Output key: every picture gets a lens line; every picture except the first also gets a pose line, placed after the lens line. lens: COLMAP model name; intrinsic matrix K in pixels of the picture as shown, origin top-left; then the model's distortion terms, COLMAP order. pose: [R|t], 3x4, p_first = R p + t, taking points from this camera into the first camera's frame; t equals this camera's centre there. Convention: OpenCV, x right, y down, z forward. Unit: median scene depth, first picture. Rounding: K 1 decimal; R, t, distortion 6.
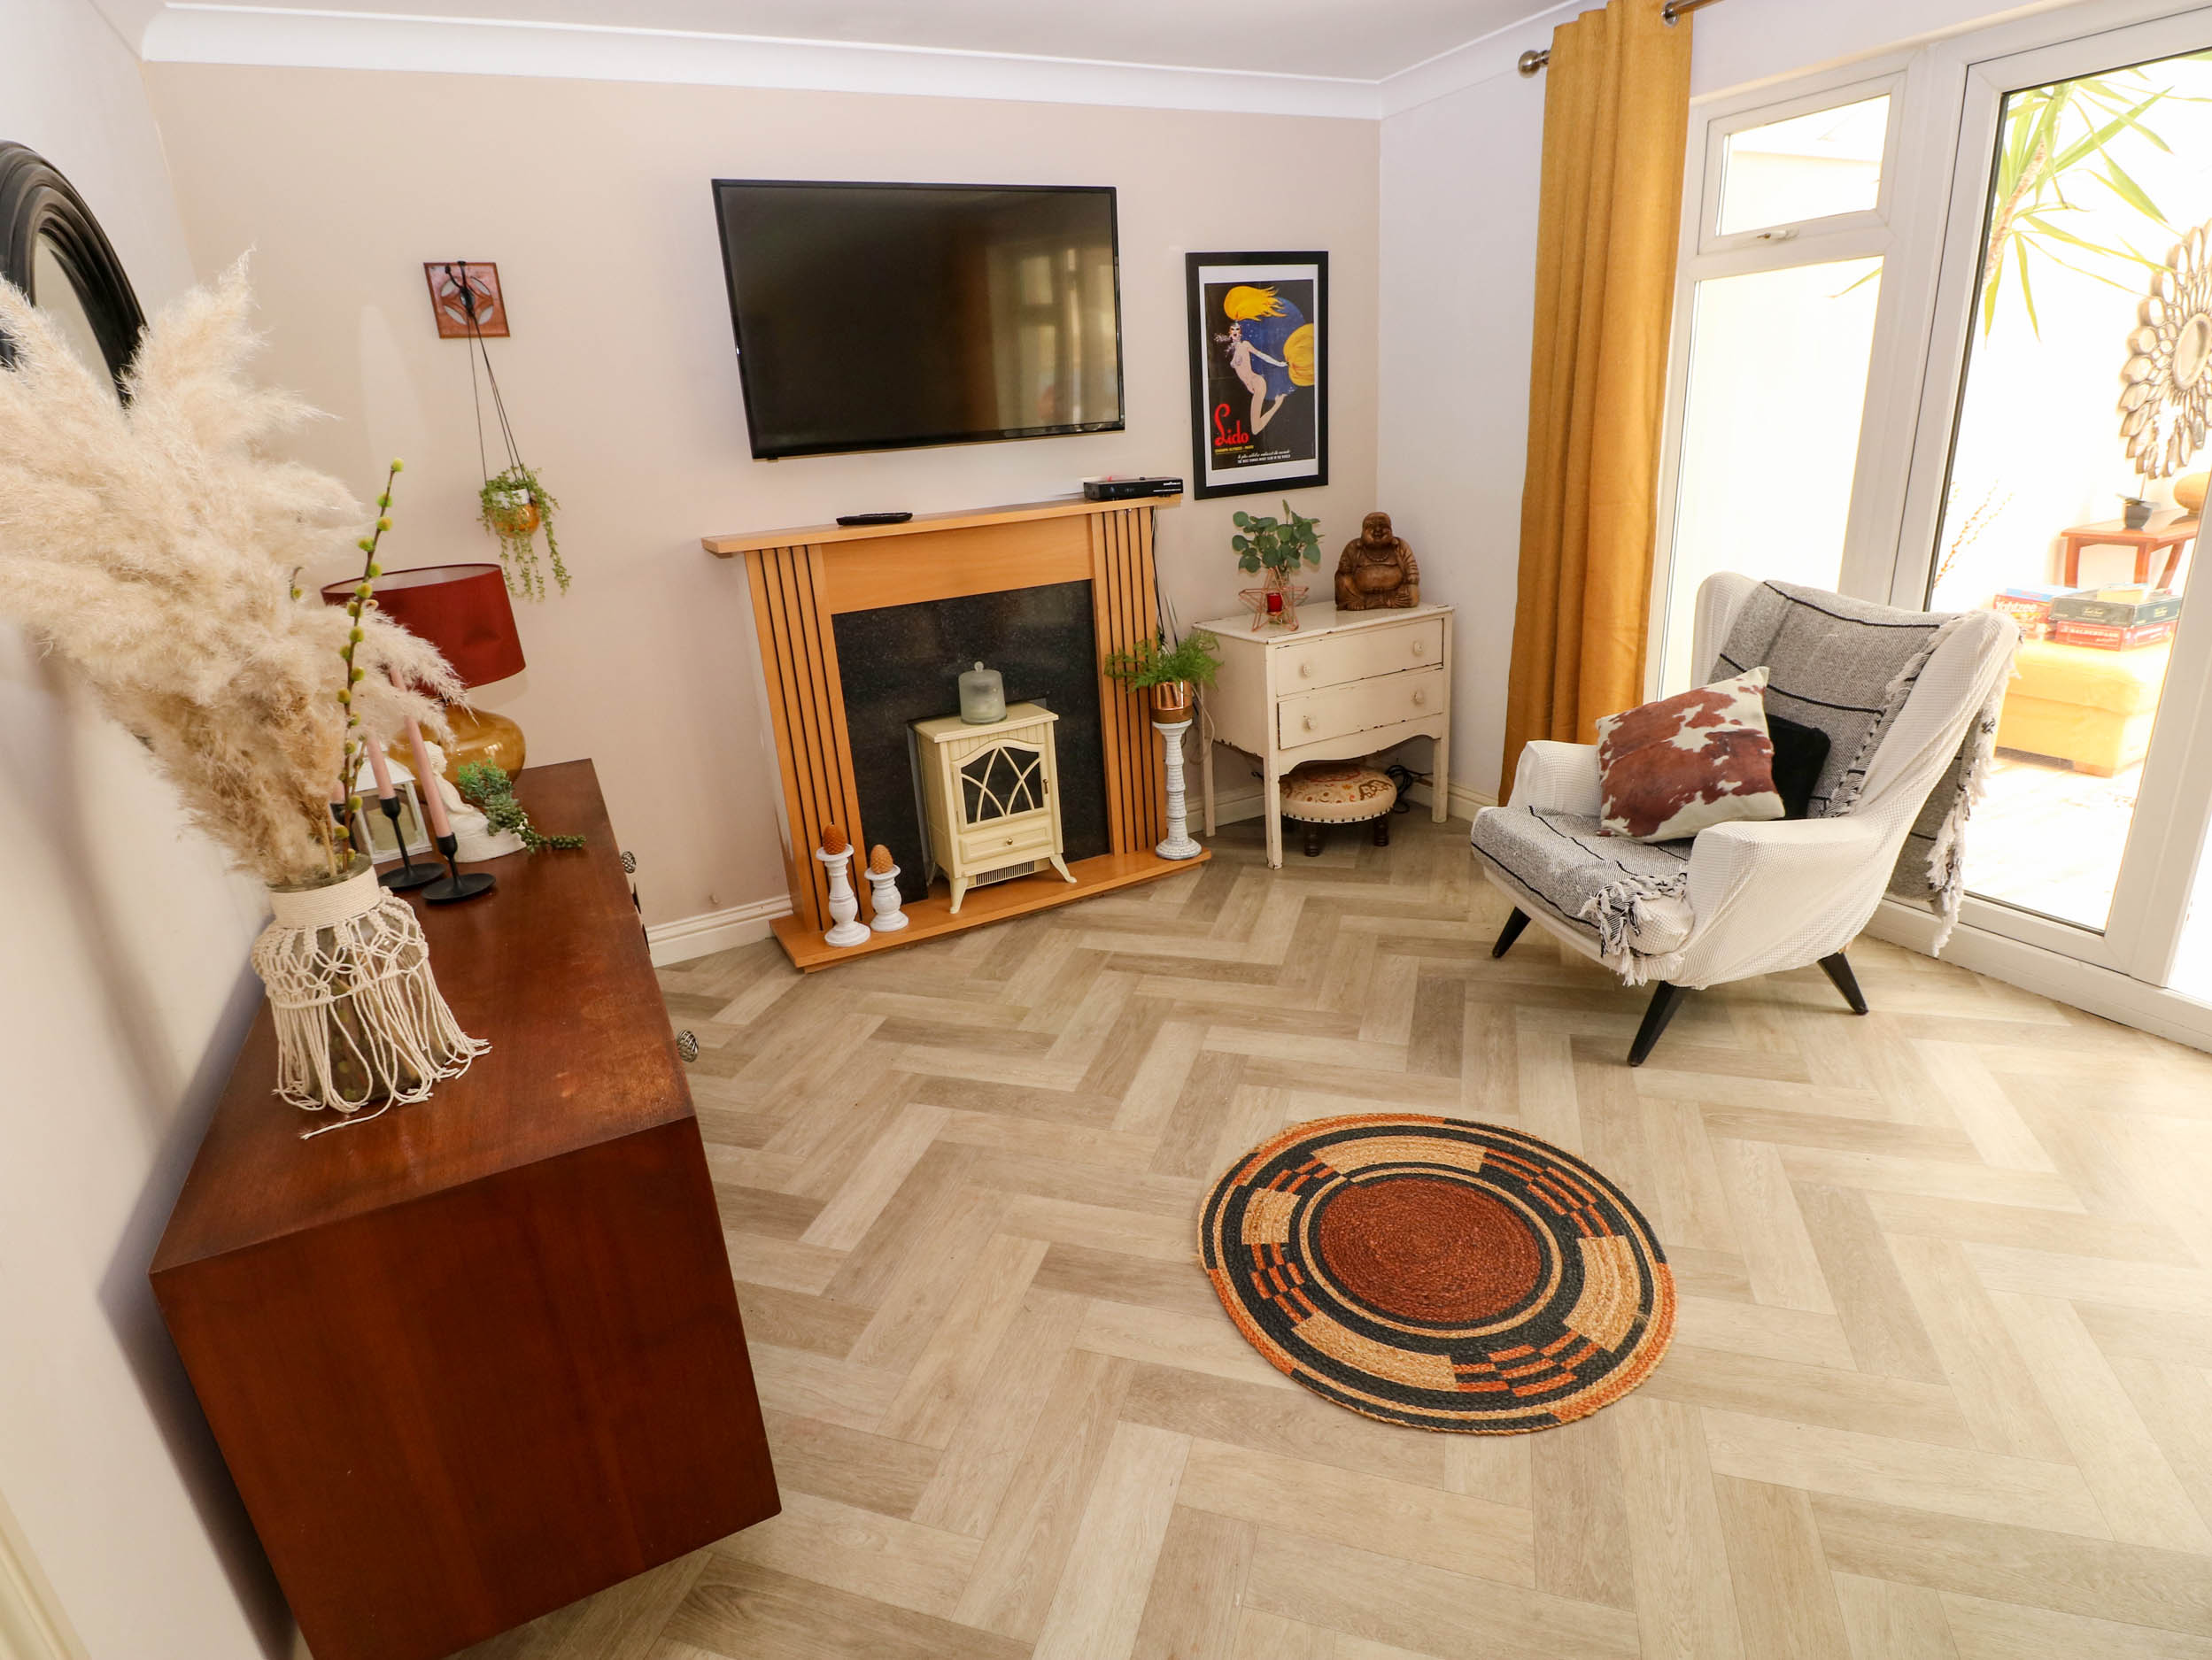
lens RADIAL K [[1145.8, 0, 1095.8], [0, 1145.8, 820.7], [0, 0, 1]] dist [0.001835, -0.014982]
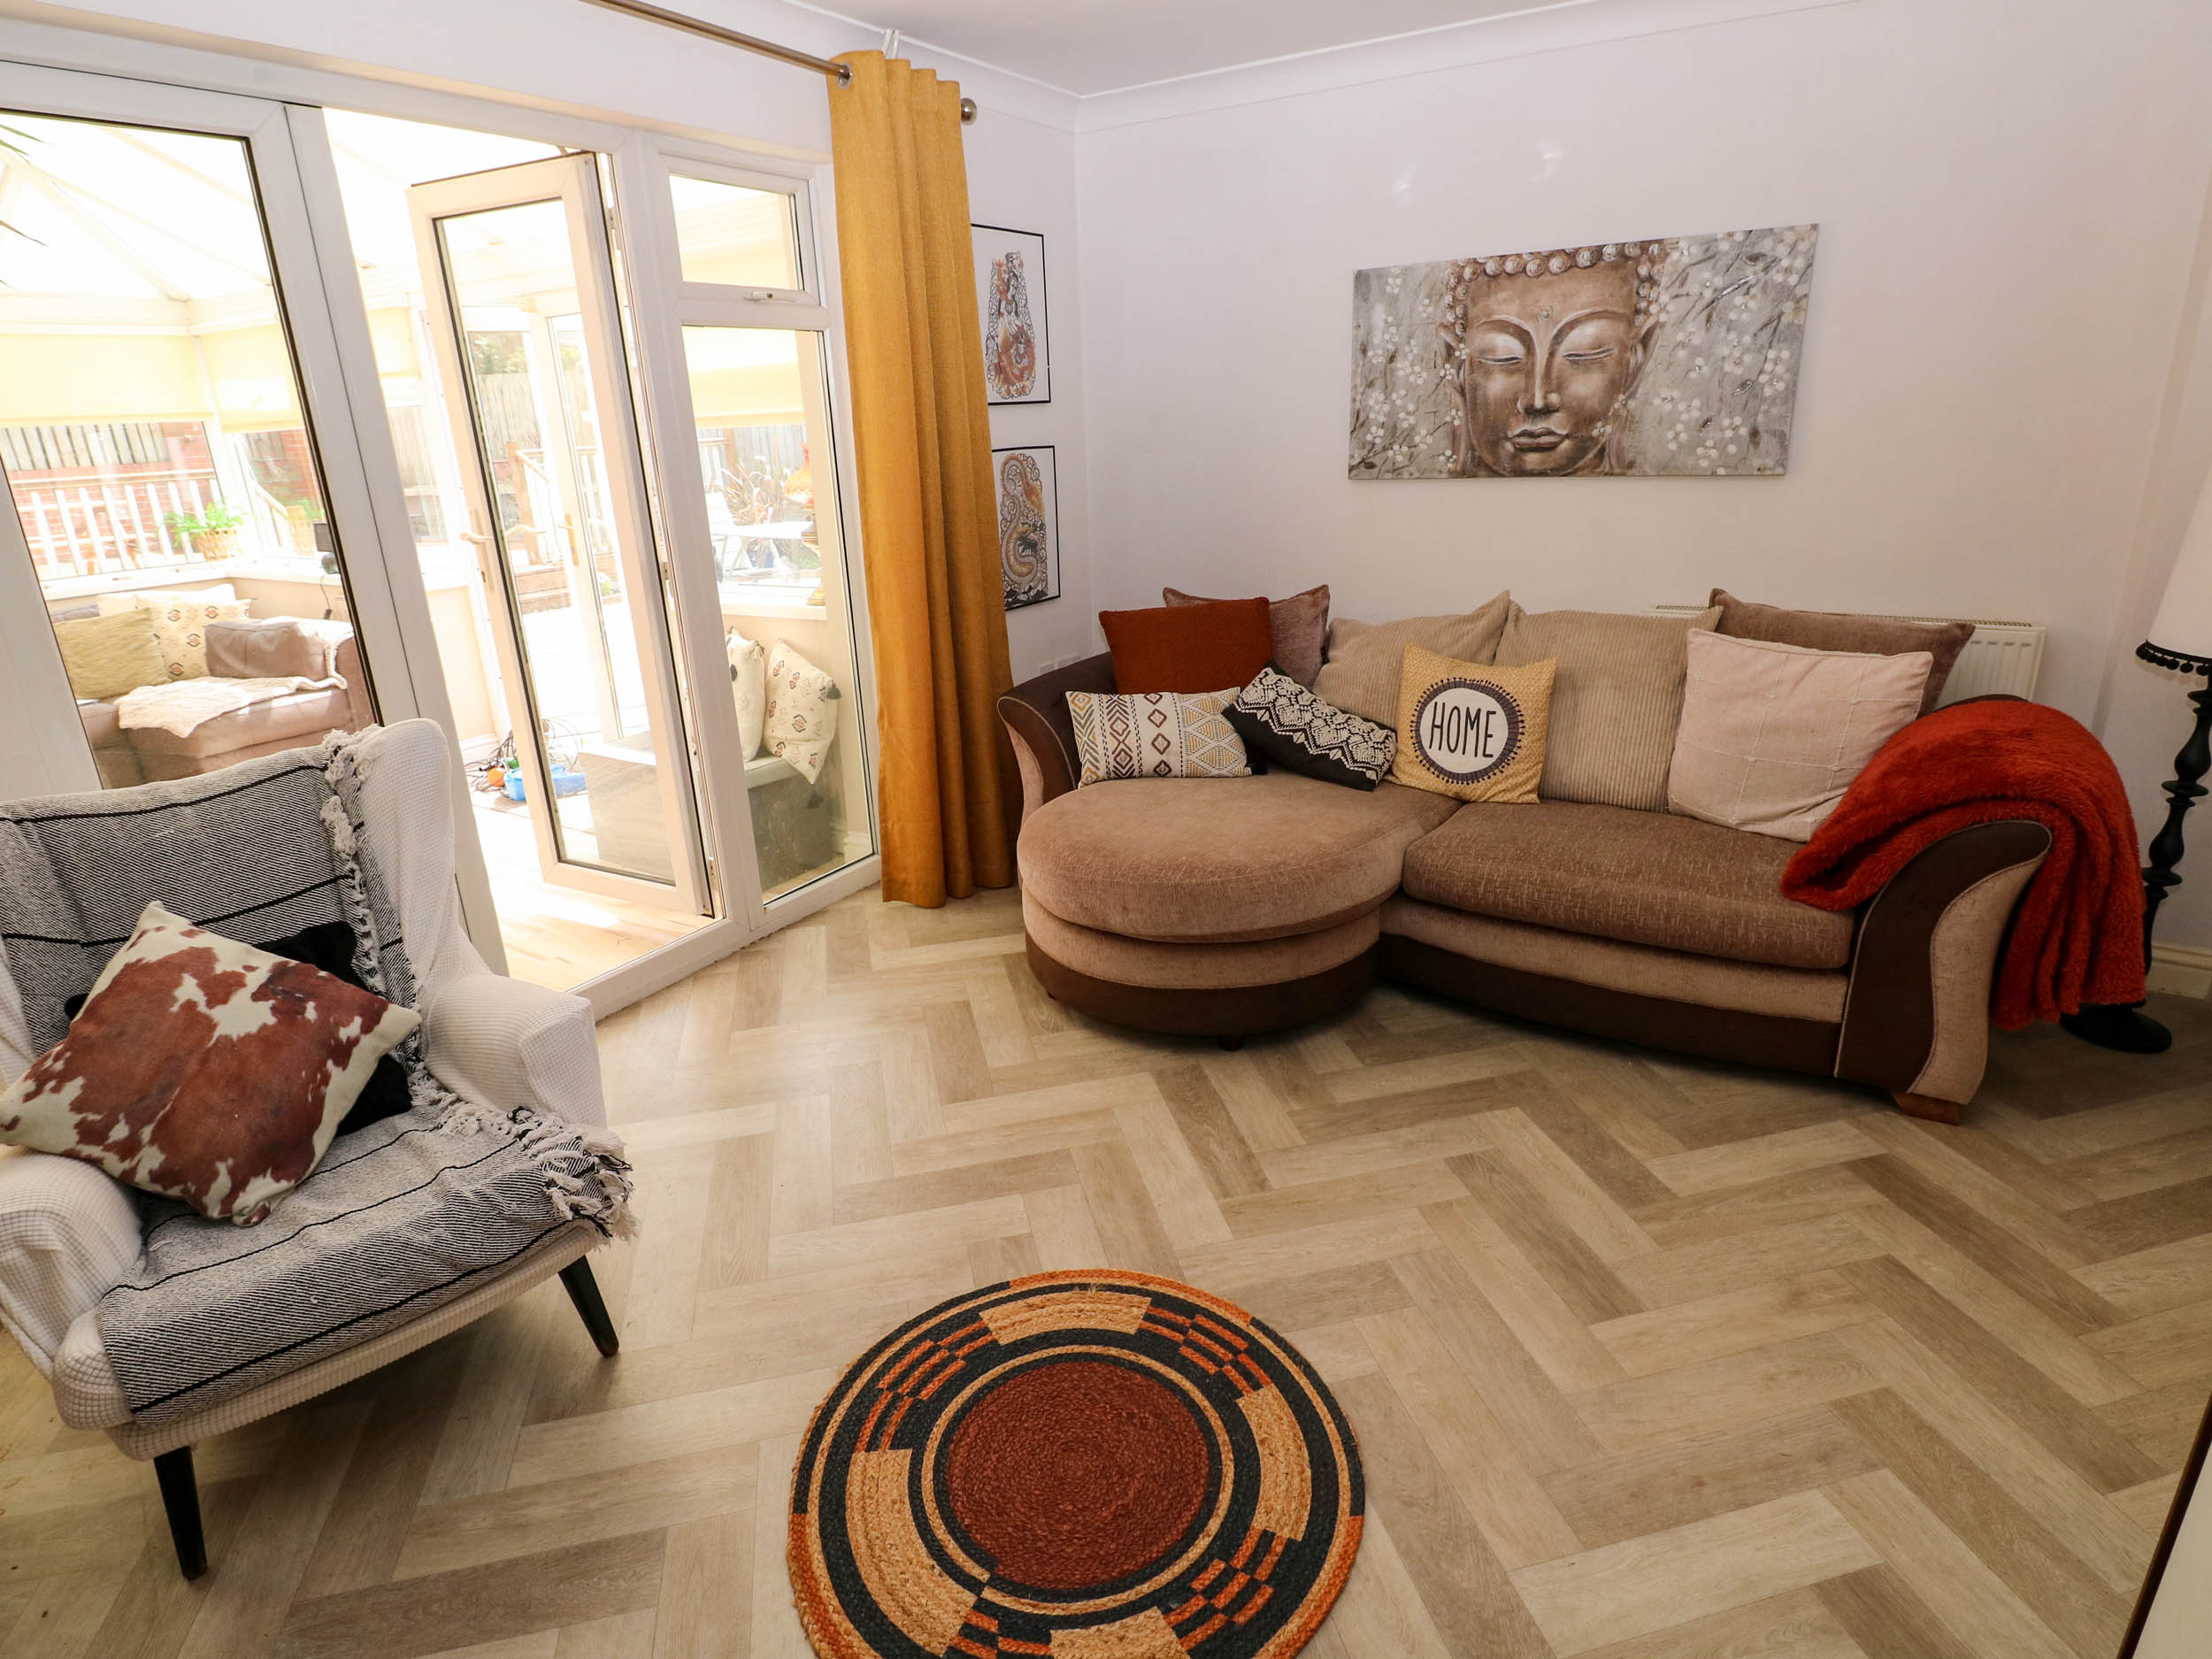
lens RADIAL K [[1183.3, 0, 1099.1], [0, 1183.3, 822.8], [0, 0, 1]] dist [0.002160, -0.016529]
pose [[-0.508962, -0.198688, 0.837545, -0.289785], [0.355239, 0.837792, 0.414620, -0.307594], [-0.784068, 0.508554, -0.355822, 0.941481]]
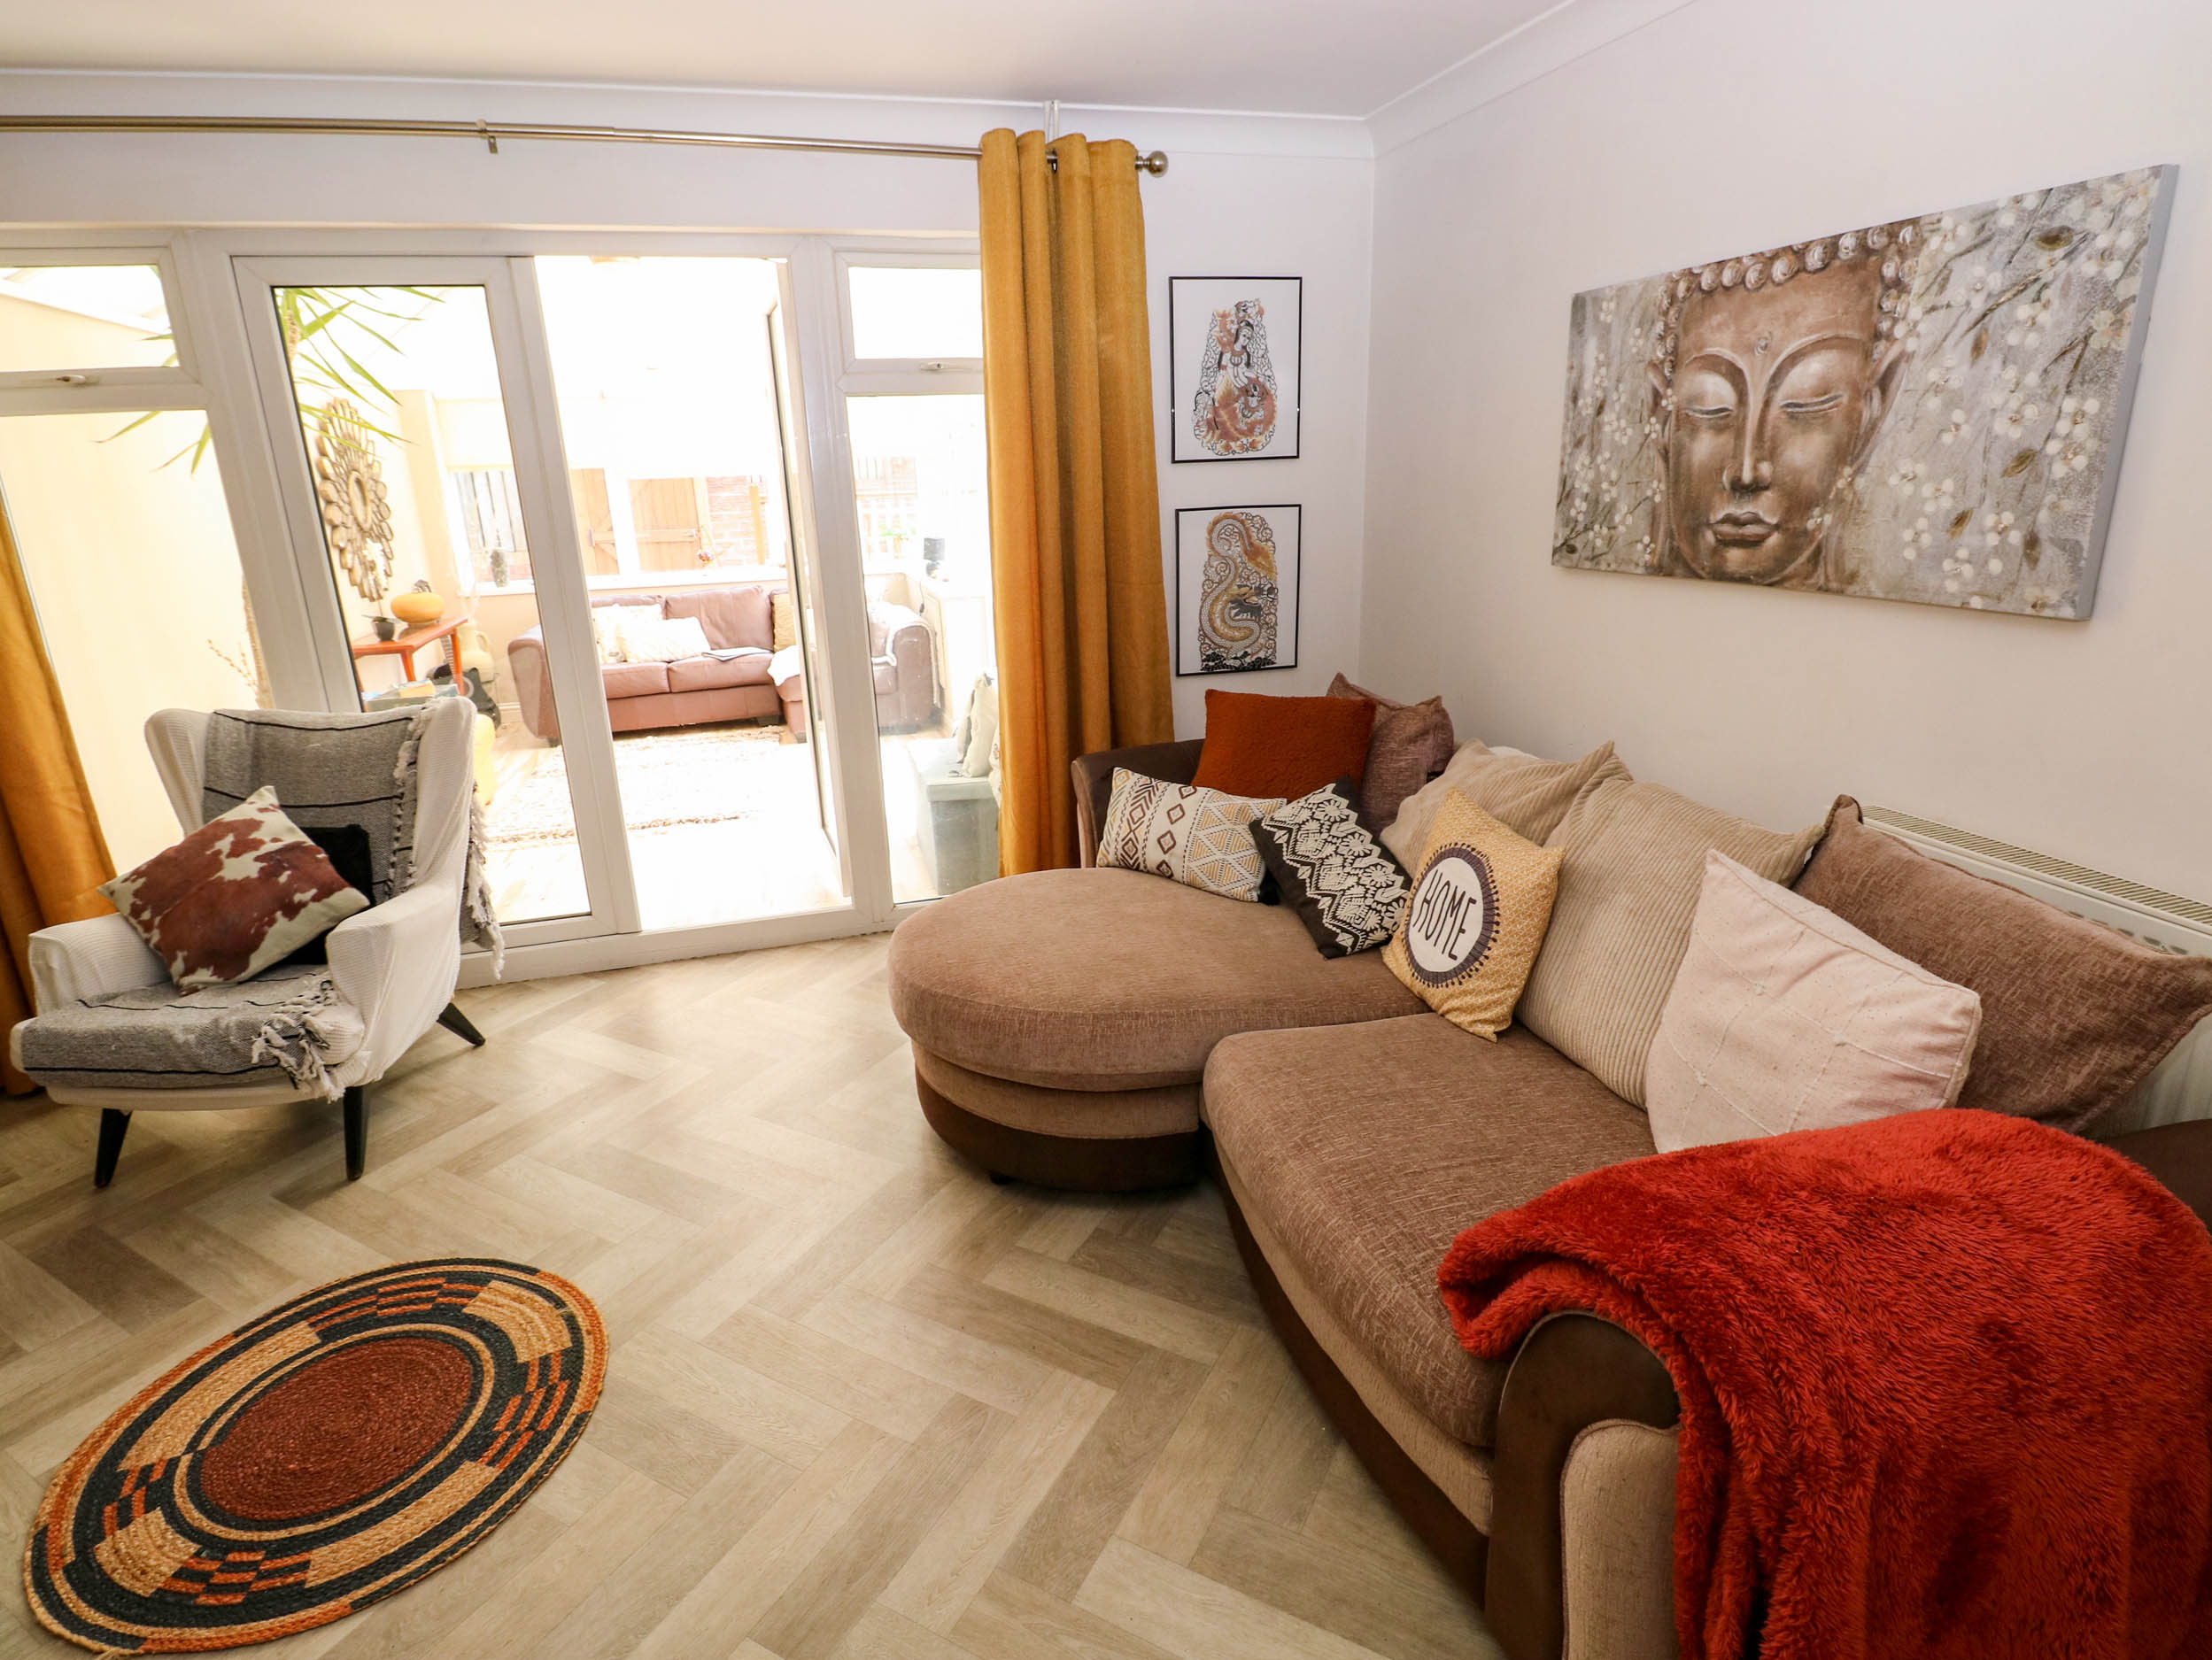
lens RADIAL K [[1145.8, 0, 1095.8], [0, 1145.8, 820.7], [0, 0, 1]] dist [0.001835, -0.014982]
pose [[0.193662, -0.230240, 0.953669, -0.314552], [0.343895, 0.926326, 0.153804, -0.007828], [-0.918821, 0.298176, 0.258572, 0.062393]]
